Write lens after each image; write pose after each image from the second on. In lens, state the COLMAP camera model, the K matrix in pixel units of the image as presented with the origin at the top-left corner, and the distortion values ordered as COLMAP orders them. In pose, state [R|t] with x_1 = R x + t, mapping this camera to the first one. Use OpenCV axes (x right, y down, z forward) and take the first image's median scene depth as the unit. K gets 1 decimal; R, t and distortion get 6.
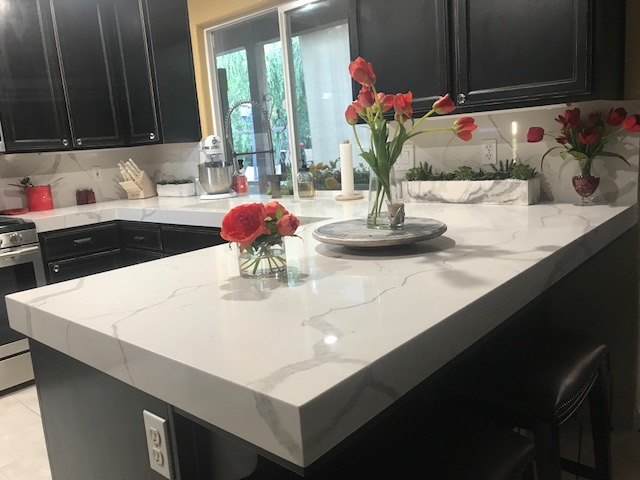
lens RADIAL K [[527.5, 0, 321.2], [0, 527.5, 237.2], [0, 0, 1]] dist [0.057674, -0.086385]
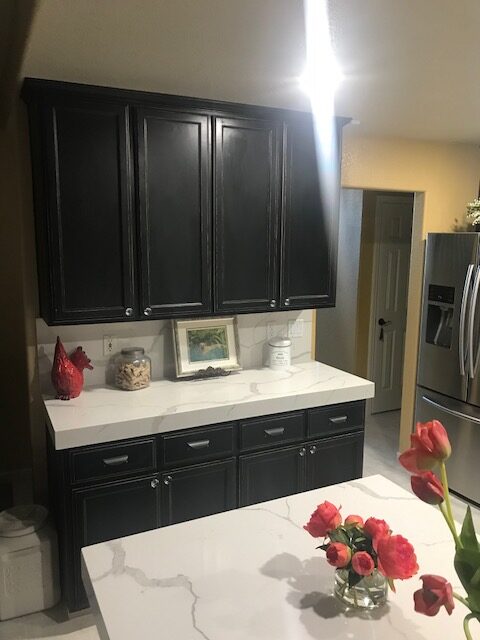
lens RADIAL K [[527.5, 0, 240.0], [0, 527.5, 320.0], [0, 0, 1]] dist [0.057674, -0.086385]
pose [[-0.390925, 0.224878, -0.892529, 0.368838], [-0.141318, 0.943533, 0.299626, -0.333479], [0.909509, 0.243262, -0.337071, 0.545621]]
